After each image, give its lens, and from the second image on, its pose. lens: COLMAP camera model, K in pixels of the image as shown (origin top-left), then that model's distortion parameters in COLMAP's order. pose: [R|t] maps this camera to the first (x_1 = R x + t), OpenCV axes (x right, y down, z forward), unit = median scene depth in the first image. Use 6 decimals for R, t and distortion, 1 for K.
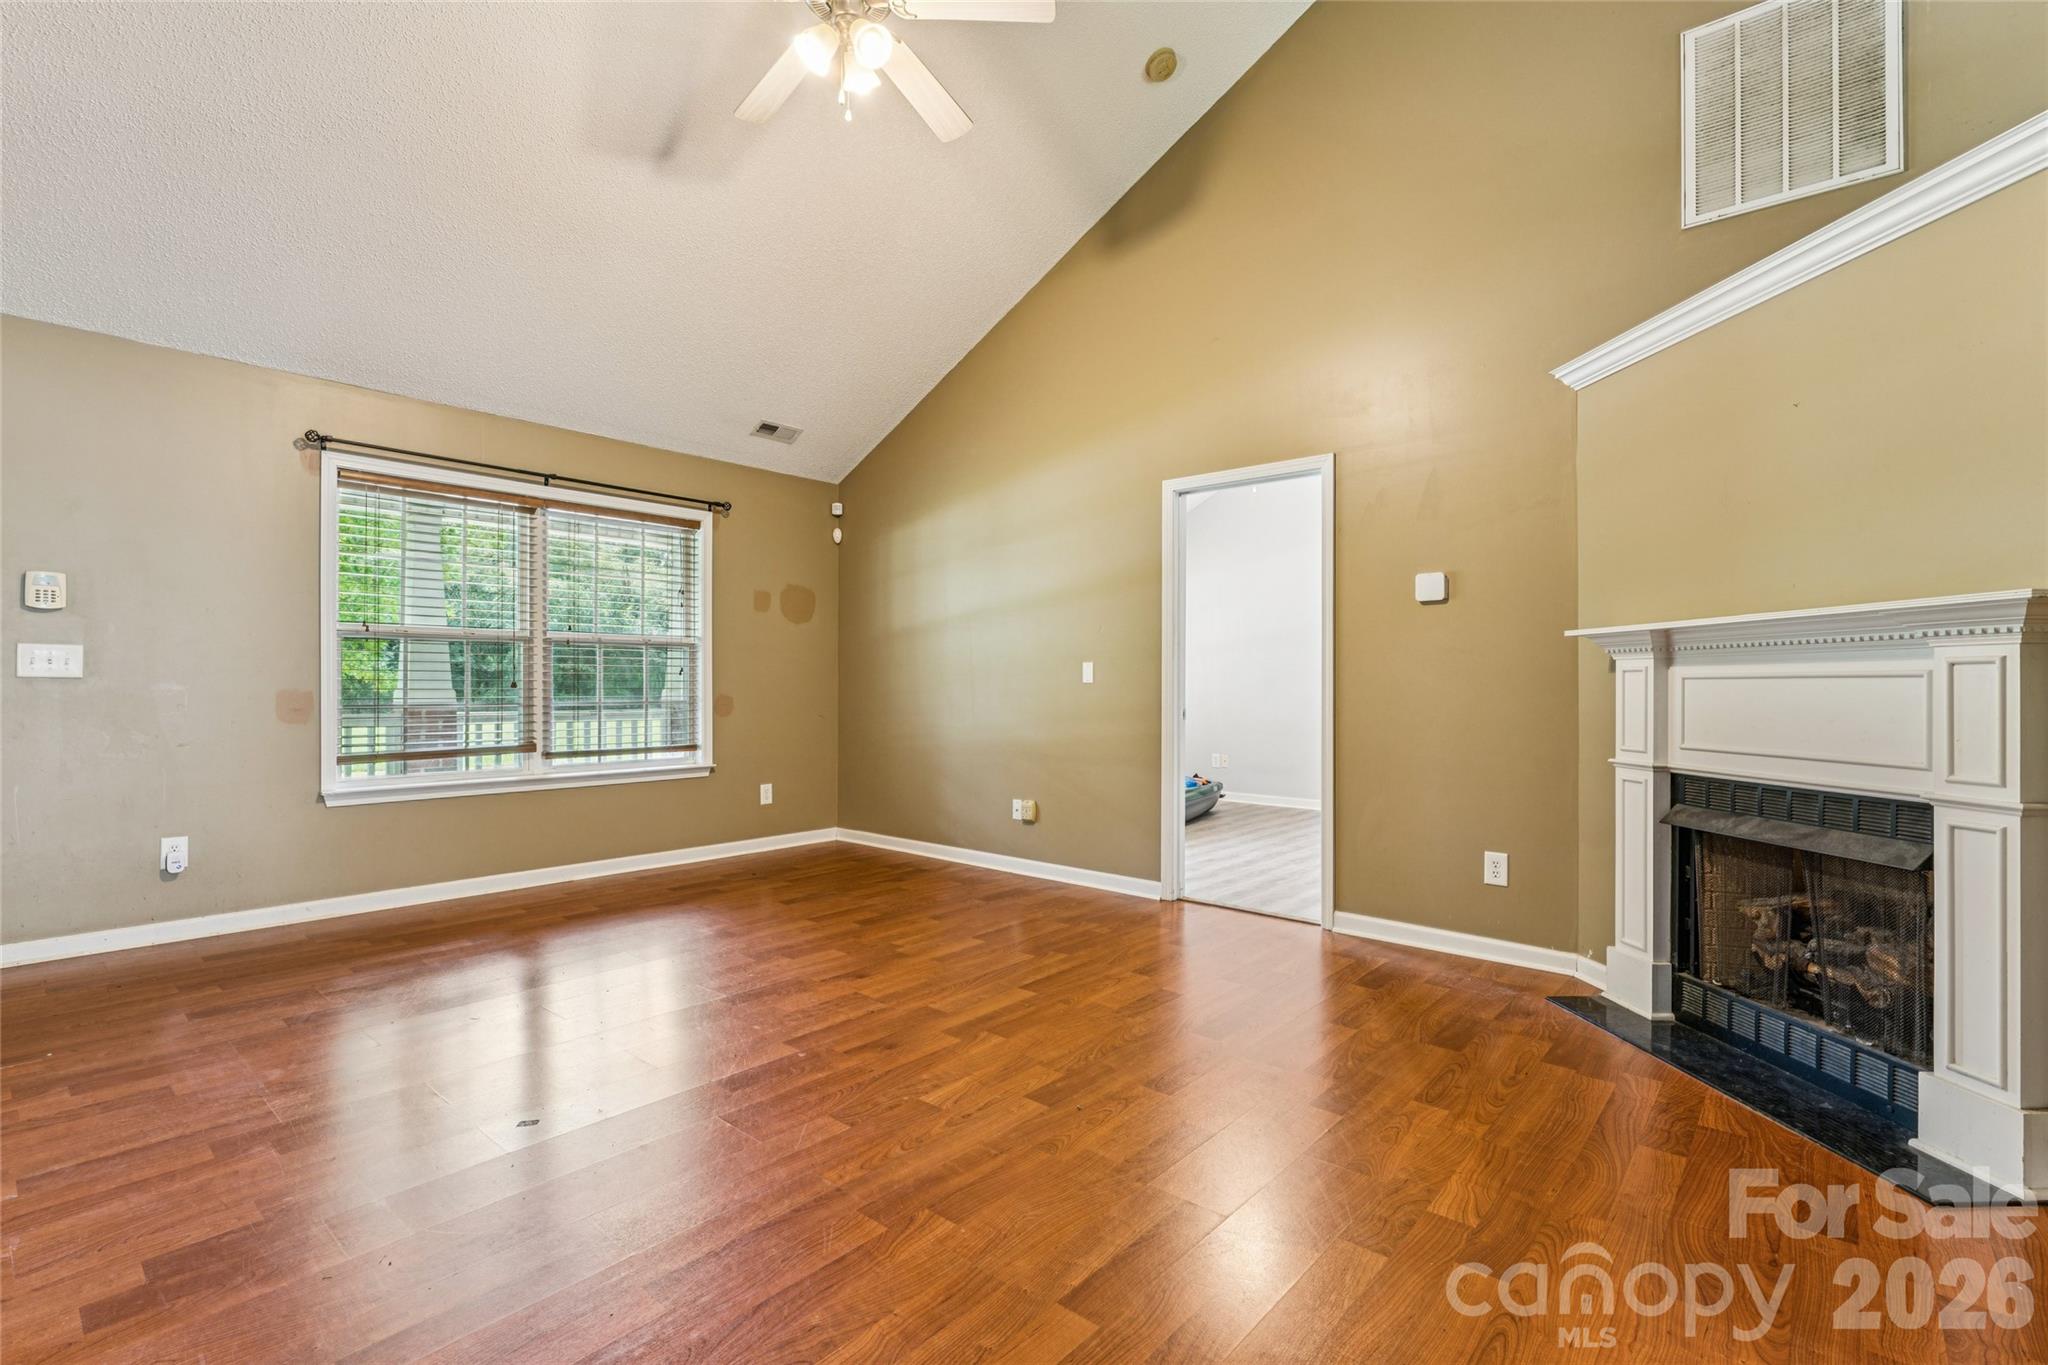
lens RADIAL K [[936.6, 0, 1025.2], [0, 936.6, 679.6], [0, 0, 1]] dist [-0.000321, -0.000556]
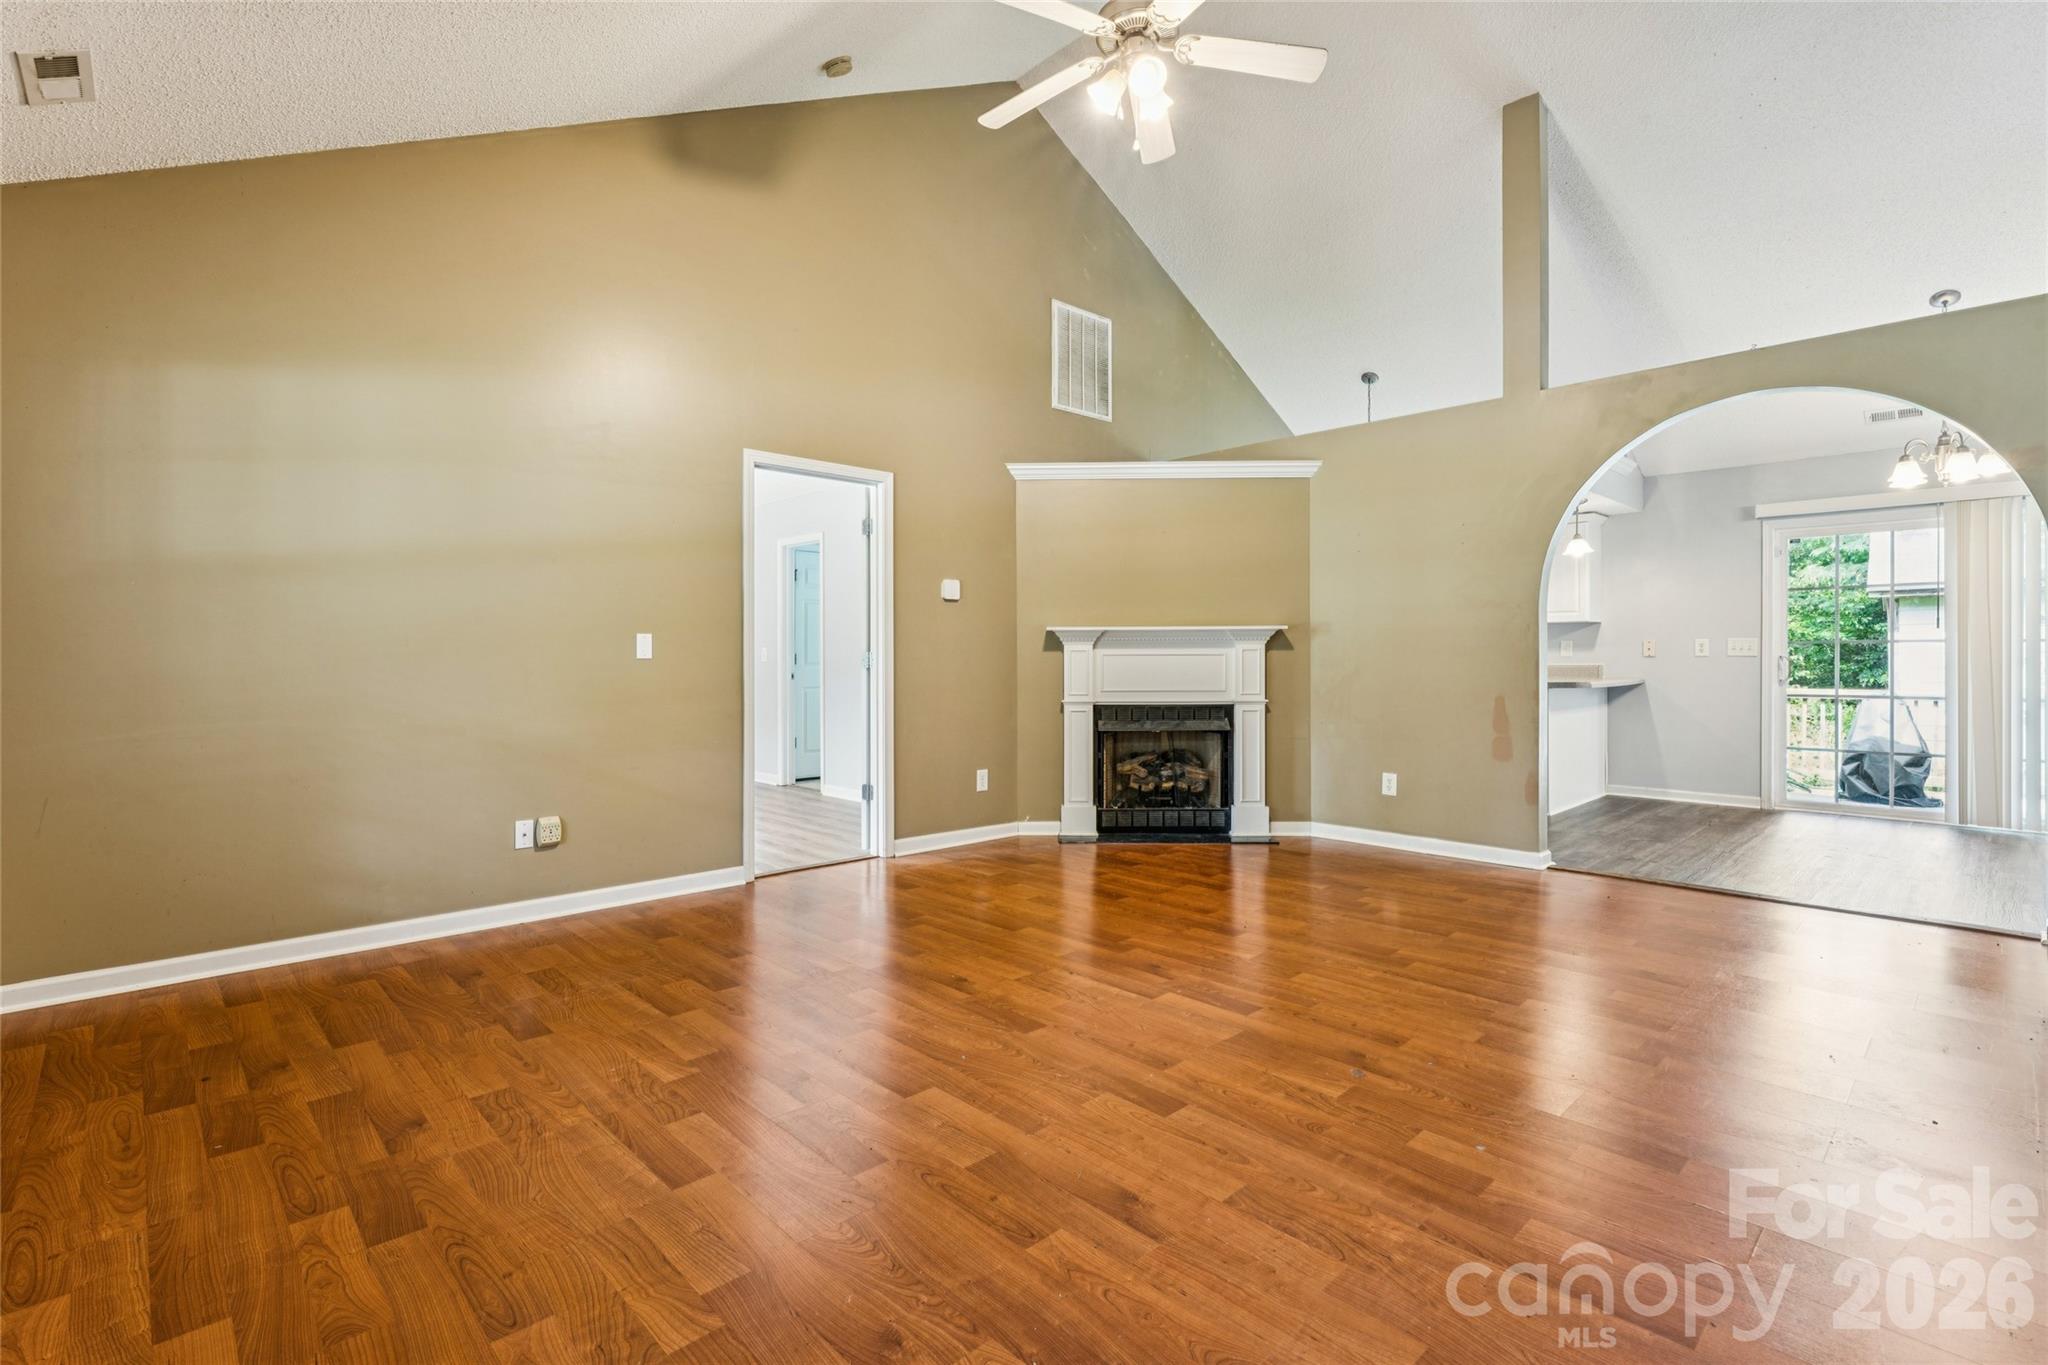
lens RADIAL K [[942.5, 0, 1034.9], [0, 942.5, 658.0], [0, 0, 1]] dist [0.000373, -0.000359]
pose [[0.086201, -0.003502, 0.996272, -1.228193], [-0.003834, 0.999985, 0.003846, -0.002886], [-0.996270, -0.004151, 0.086187, 0.956446]]
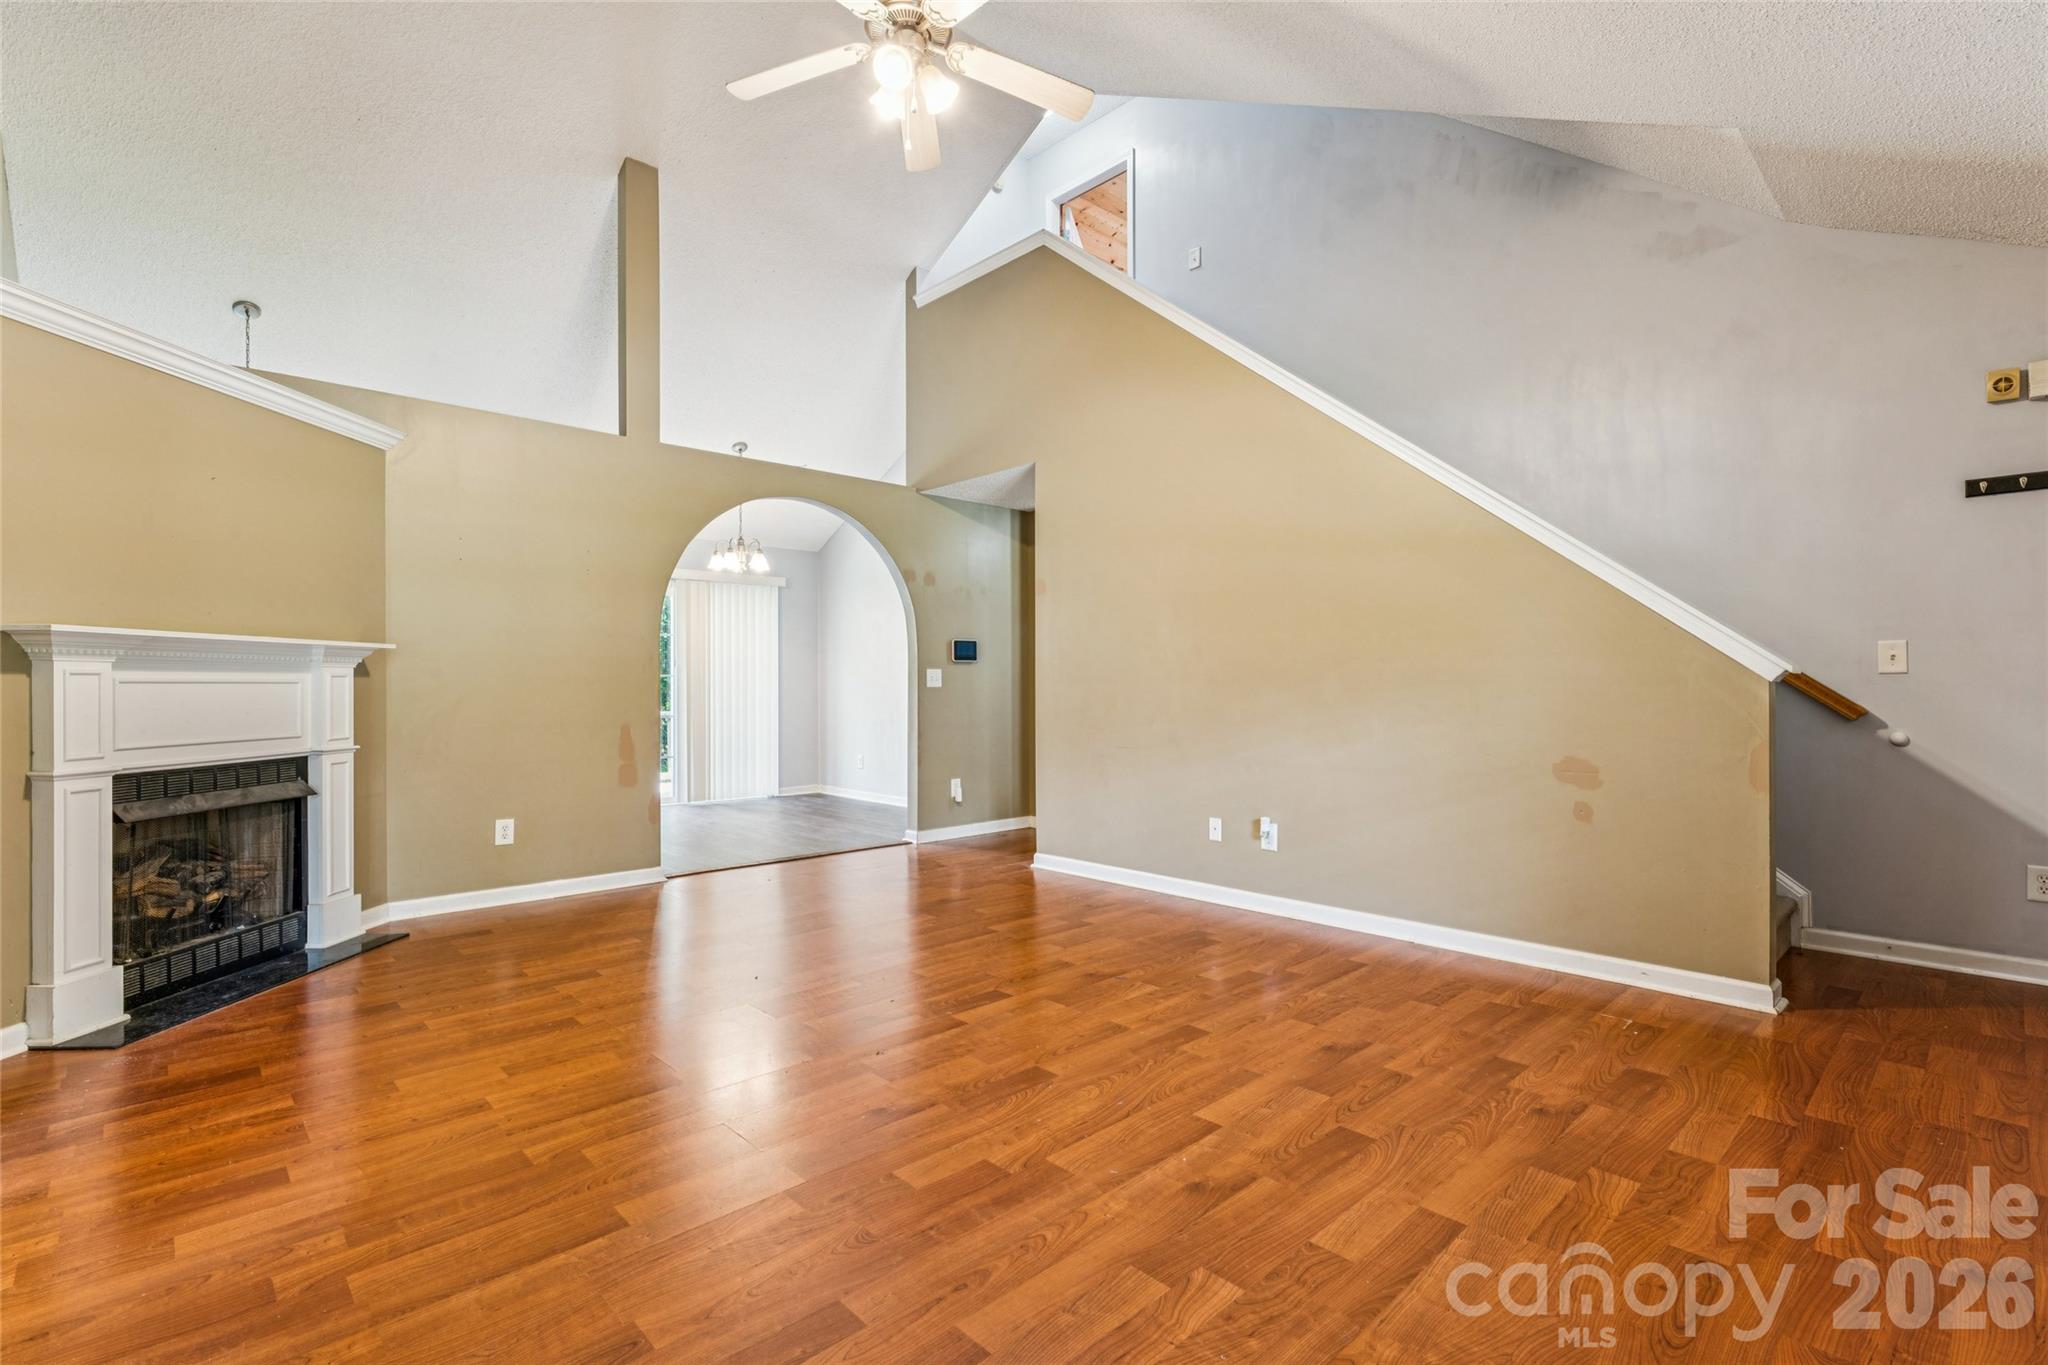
lens RADIAL K [[926.3, 0, 1021.7], [0, 926.3, 687.4], [0, 0, 1]] dist [-0.000520, 0.000102]
pose [[-0.994697, -0.002354, 0.102820, -0.393810], [-0.002890, 0.999983, -0.005064, 0.006438], [-0.102807, -0.005335, -0.994687, 1.887151]]
